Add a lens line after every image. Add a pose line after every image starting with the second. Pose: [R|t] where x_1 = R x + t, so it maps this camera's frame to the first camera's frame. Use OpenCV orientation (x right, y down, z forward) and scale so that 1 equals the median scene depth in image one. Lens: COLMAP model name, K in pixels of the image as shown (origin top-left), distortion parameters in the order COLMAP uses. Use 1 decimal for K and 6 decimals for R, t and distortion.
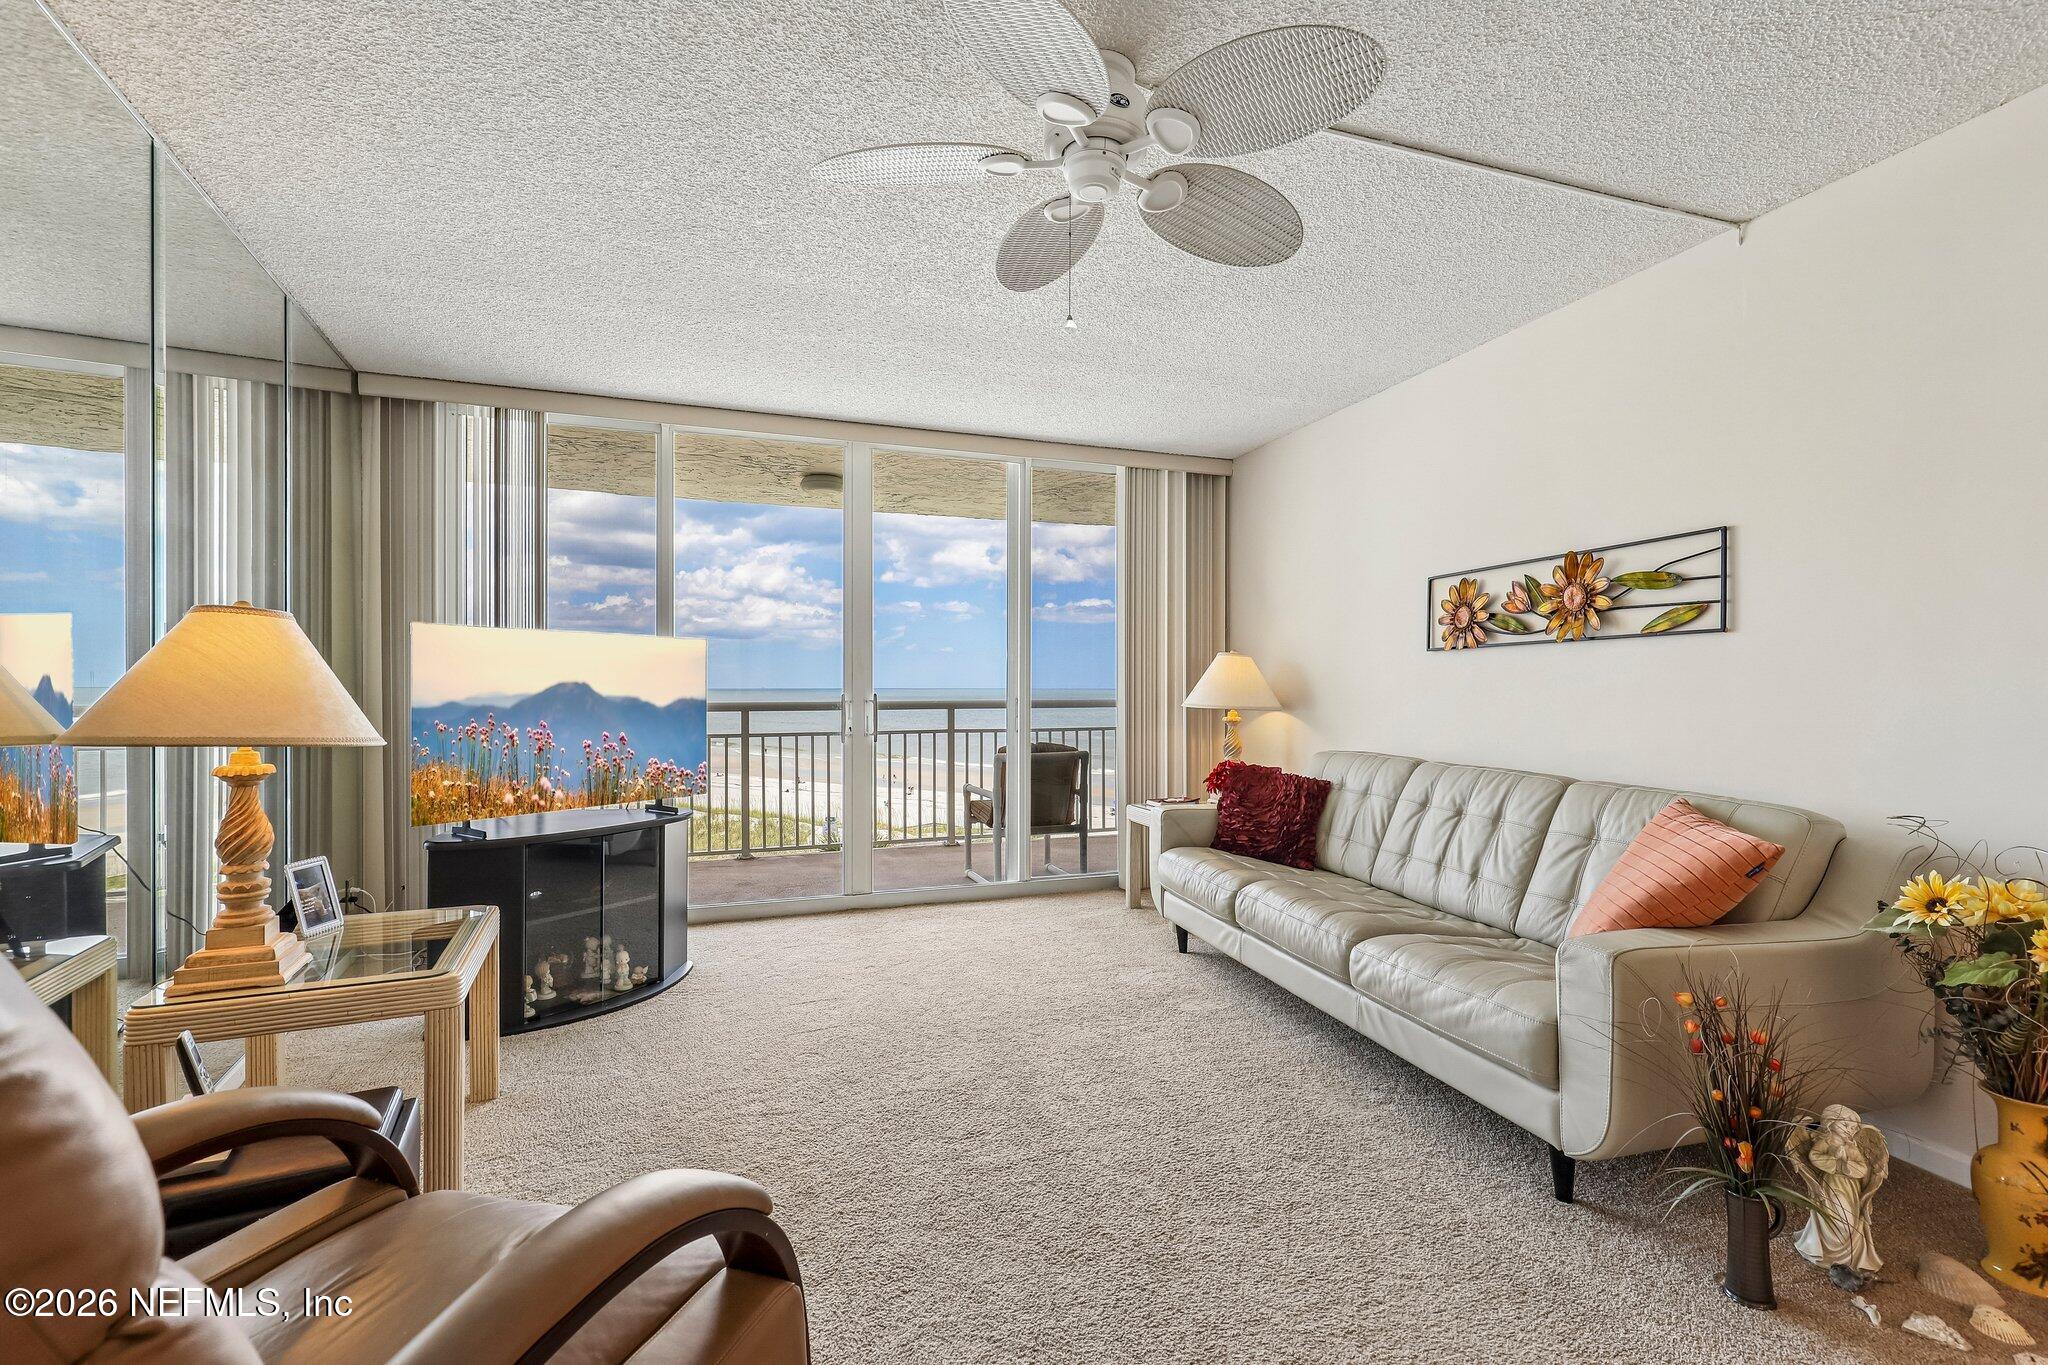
lens RADIAL K [[931.6, 0, 1031.5], [0, 931.6, 689.9], [0, 0, 1]] dist [0.000345, -0.000457]
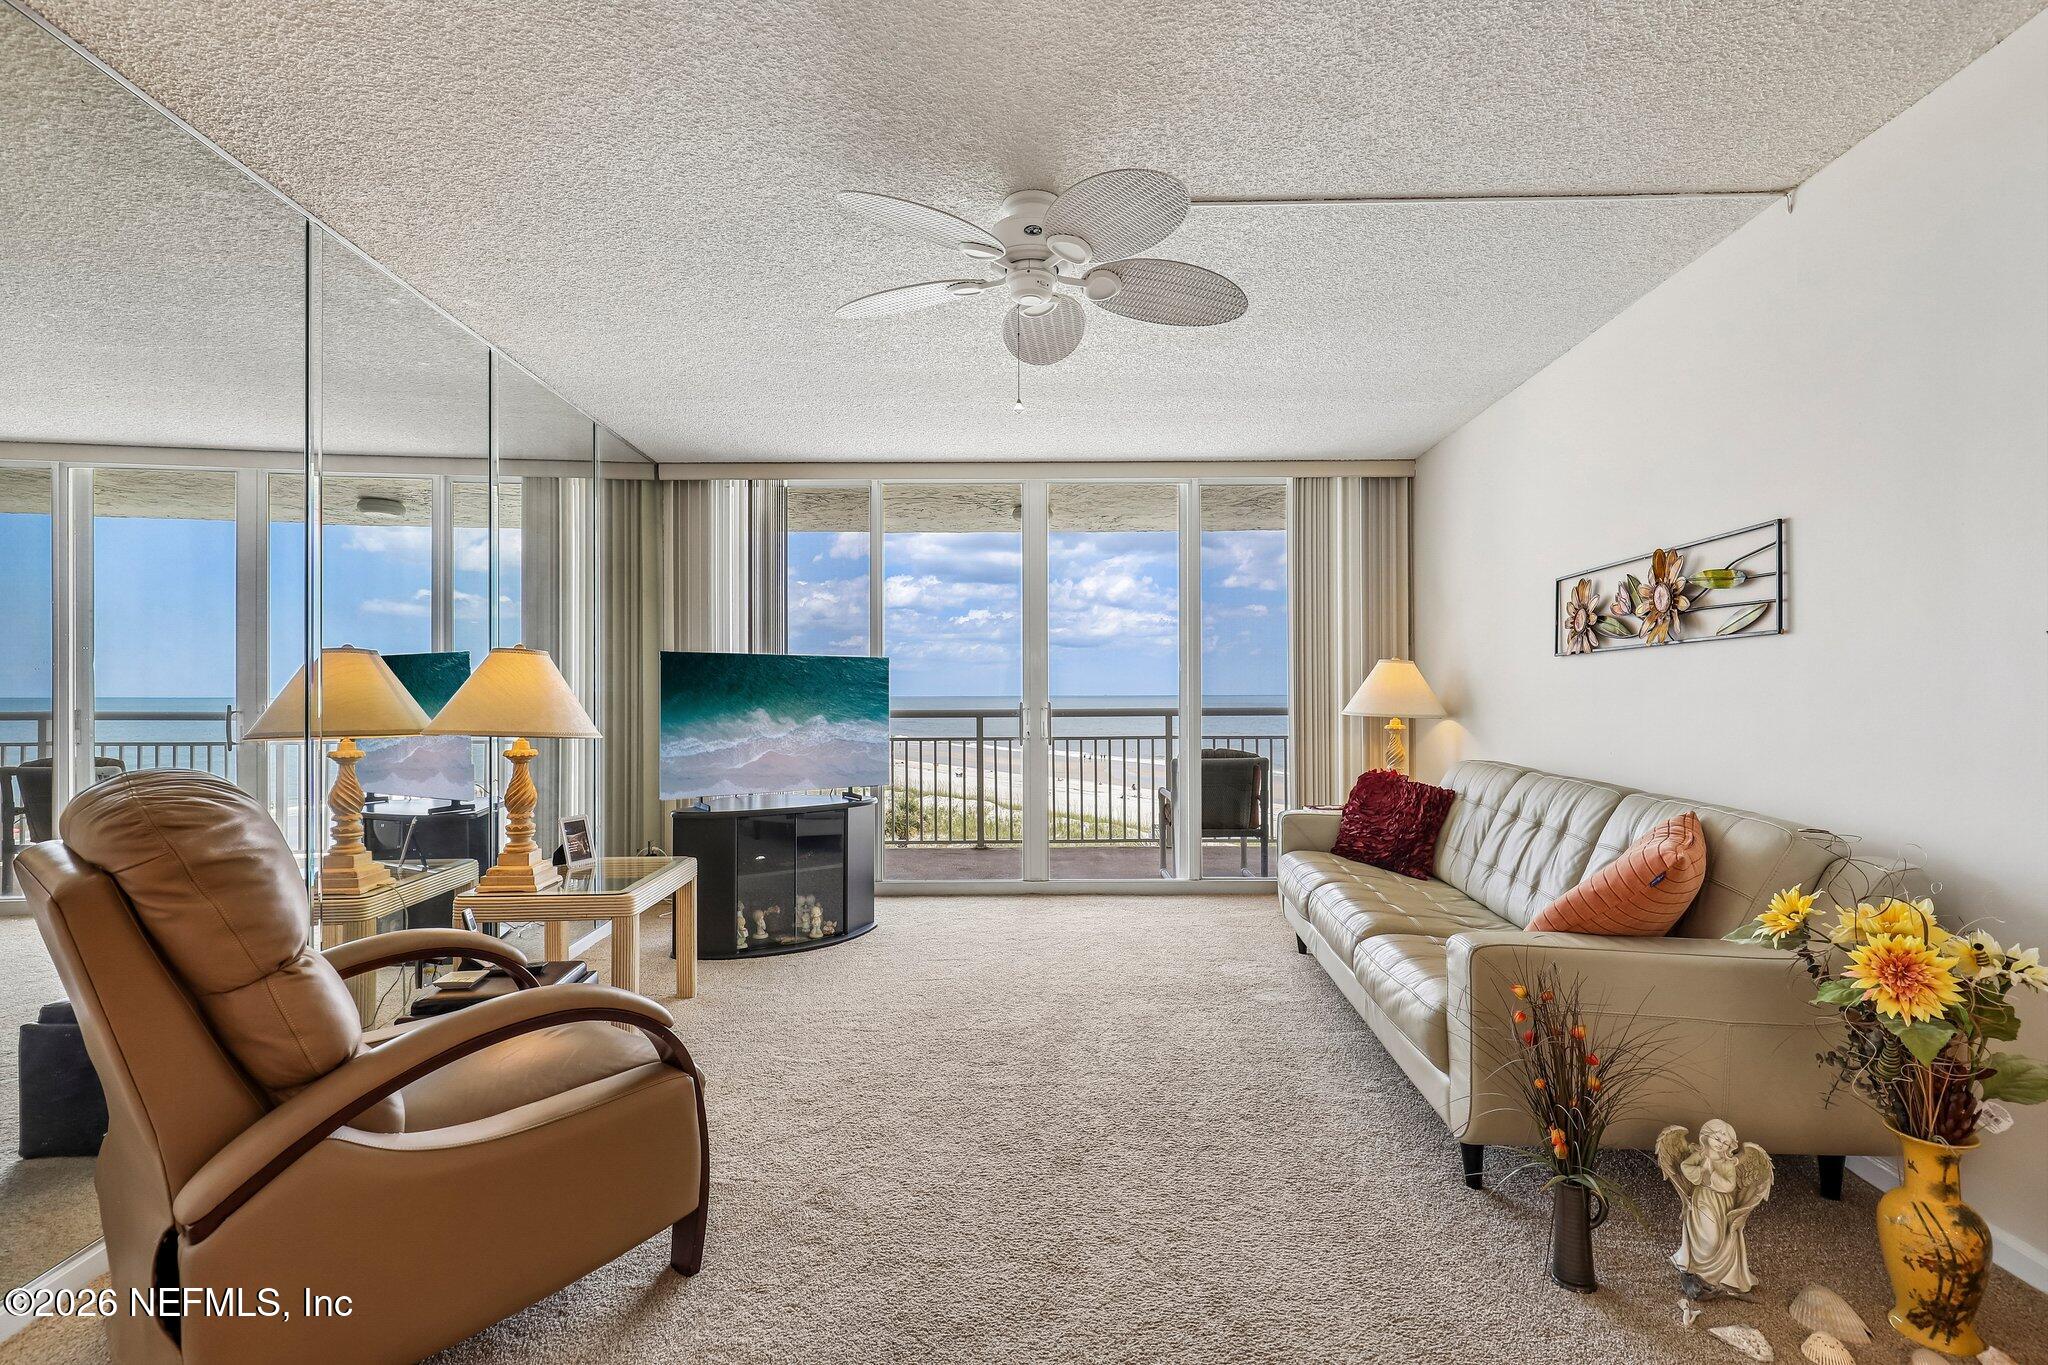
lens RADIAL K [[955.0, 0, 1029.7], [0, 955.0, 689.5], [0, 0, 1]] dist [-0.003486, 0.000753]
pose [[0.935423, -0.006585, -0.353470, 0.285677], [0.003790, 0.999956, -0.008601, -0.001493], [0.353511, 0.006706, 0.935406, -0.105719]]
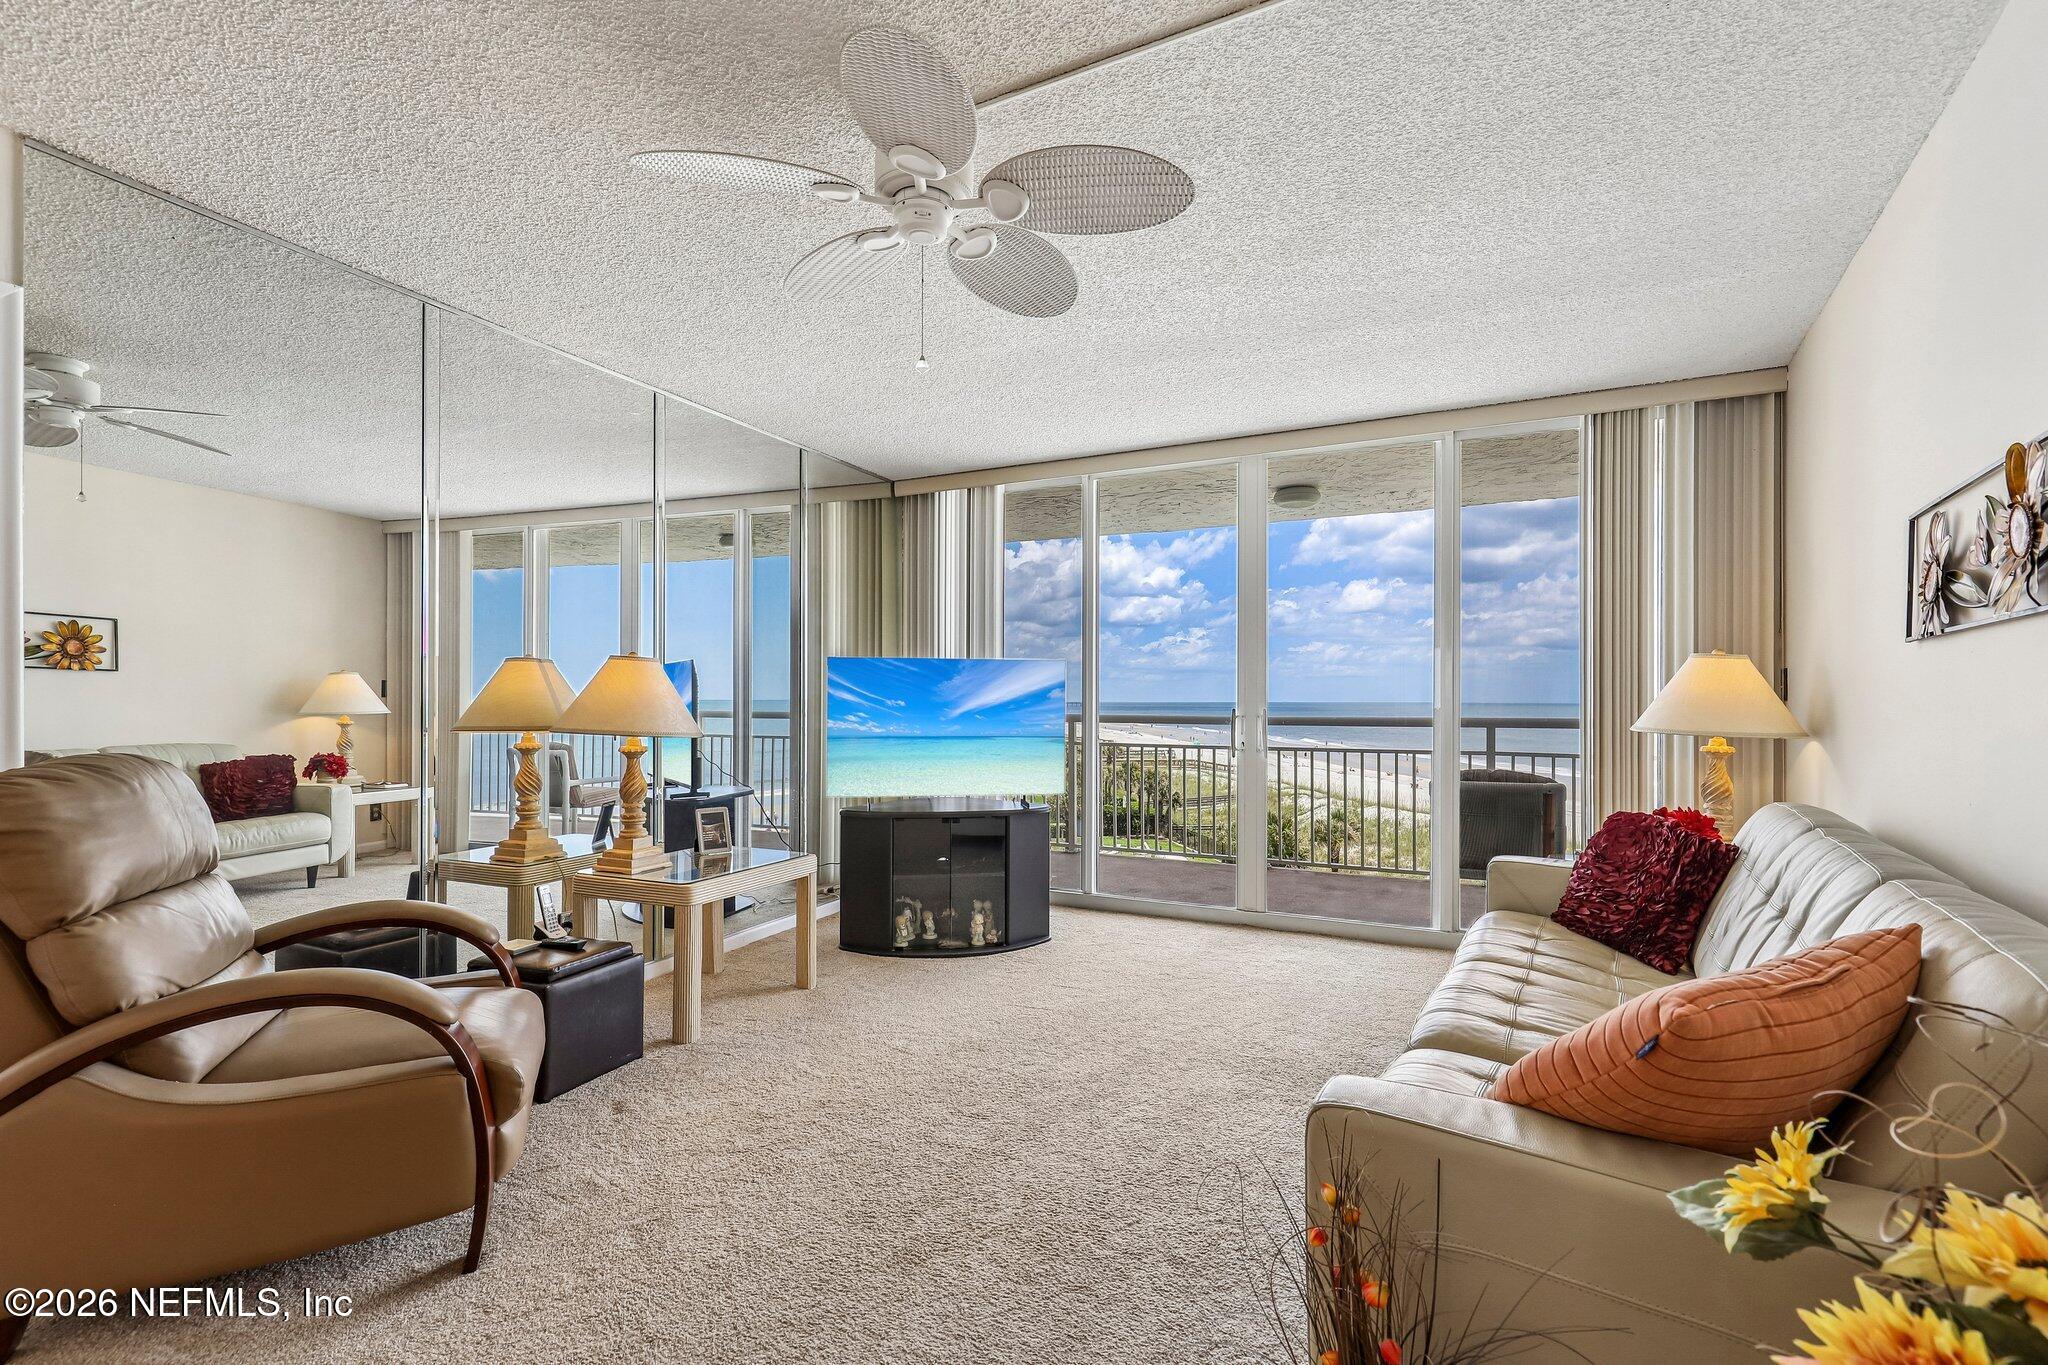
lens RADIAL K [[931.6, 0, 1033.2], [0, 931.6, 697.0], [0, 0, 1]] dist [0.000345, -0.000457]
pose [[0.671774, -0.002401, -0.740752, 0.523602], [-0.003871, 0.999970, -0.006753, -0.000954], [0.740746, 0.007404, 0.671744, 0.213380]]
